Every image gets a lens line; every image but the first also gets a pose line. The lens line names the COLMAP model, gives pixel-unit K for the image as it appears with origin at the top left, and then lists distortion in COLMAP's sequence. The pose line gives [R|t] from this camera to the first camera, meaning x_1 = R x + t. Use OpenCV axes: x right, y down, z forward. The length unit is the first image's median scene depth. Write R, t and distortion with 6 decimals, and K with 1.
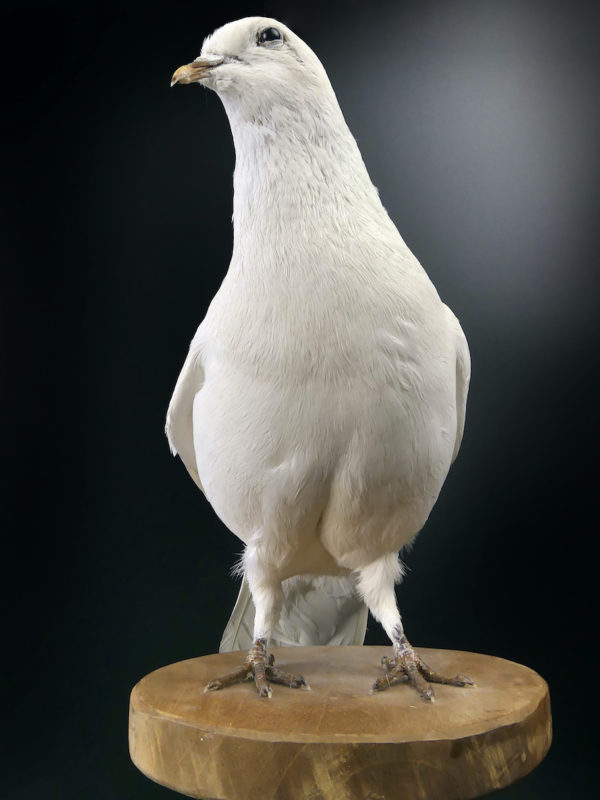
lens RADIAL K [[879.3, 0, 301.8], [0, 879.3, 410.8], [0, 0, 1]] dist [-0.012465, -0.023421]
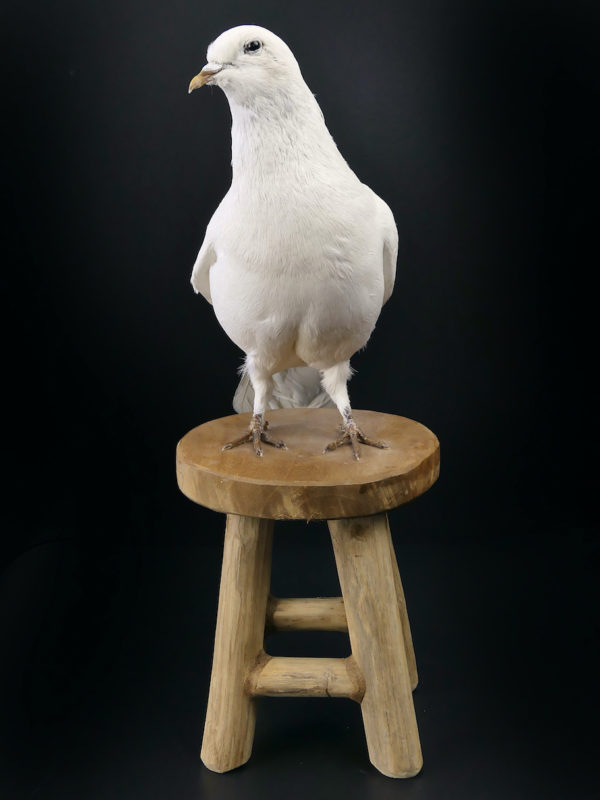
lens RADIAL K [[1216.1, 0, 300.0], [0, 1216.1, 400.0], [0, 0, 1]] dist [-0.016320, -0.056922]
pose [[0.999041, 0.006854, -0.043245, 0.138184], [0.008312, 0.940021, 0.341017, -0.569845], [0.042988, -0.341049, 0.939062, -1.148297]]
